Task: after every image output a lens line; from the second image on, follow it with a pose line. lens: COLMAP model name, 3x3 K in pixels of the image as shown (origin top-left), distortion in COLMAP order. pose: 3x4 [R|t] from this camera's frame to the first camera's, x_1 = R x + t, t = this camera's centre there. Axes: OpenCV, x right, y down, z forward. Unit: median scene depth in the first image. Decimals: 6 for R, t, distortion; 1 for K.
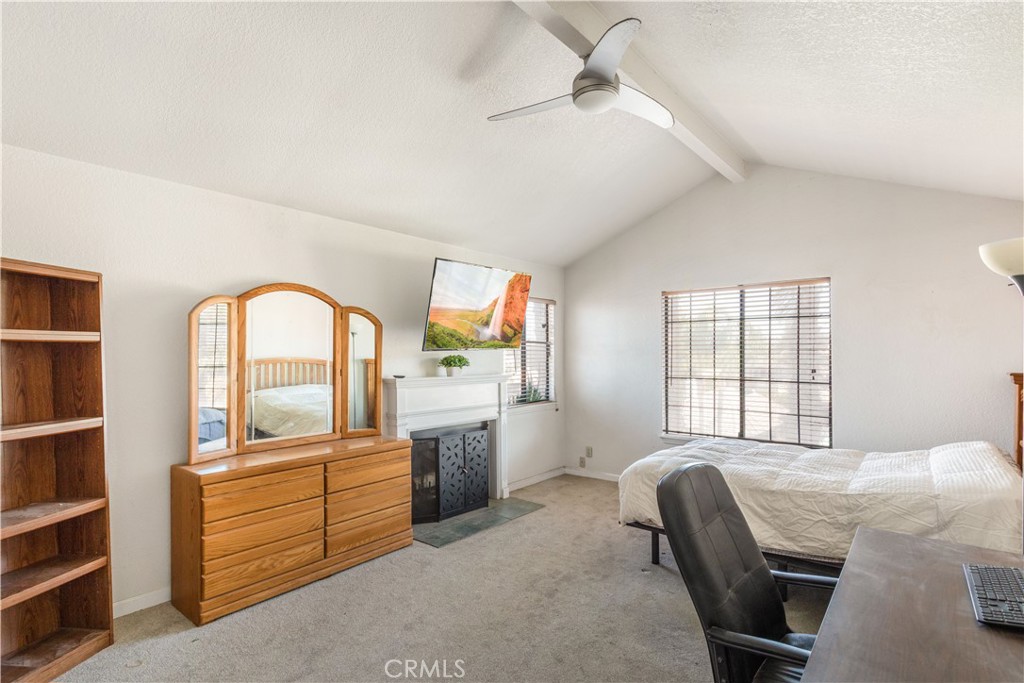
lens RADIAL K [[494.7, 0, 512.5], [0, 494.7, 355.1], [0, 0, 1]] dist [0.001754, 0.000174]
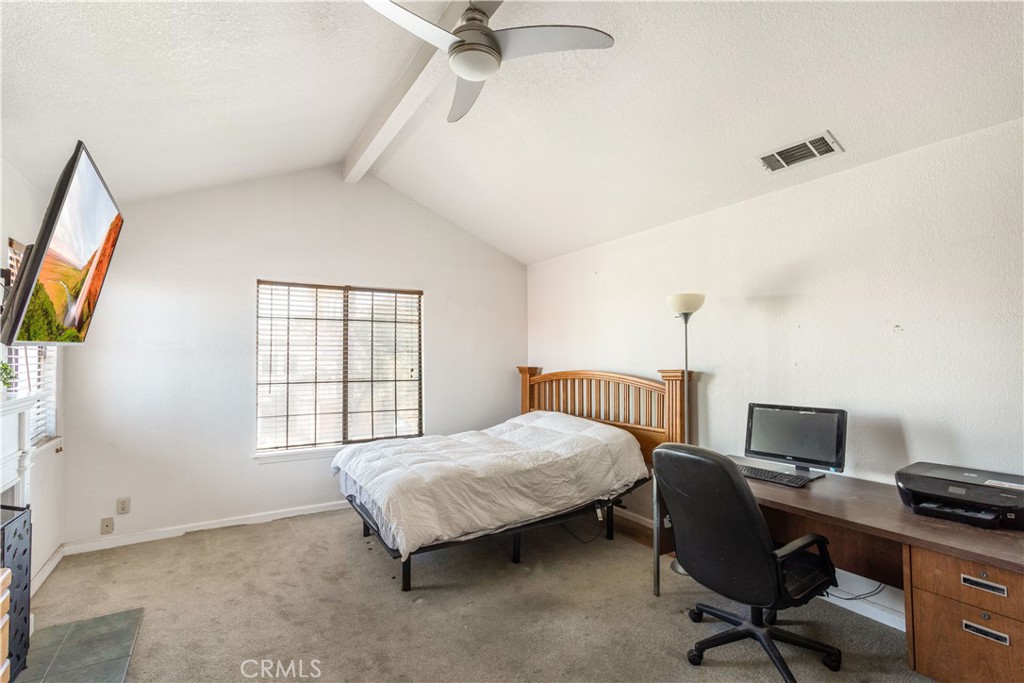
lens RADIAL K [[479.8, 0, 512.0], [0, 479.8, 341.5], [0, 0, 1]] dist [-0.000437, -0.000348]
pose [[0.338342, 0.026503, 0.940650, -0.364202], [0.005034, 0.999538, -0.029973, 0.000752], [-0.941010, 0.014876, 0.338053, 0.404806]]
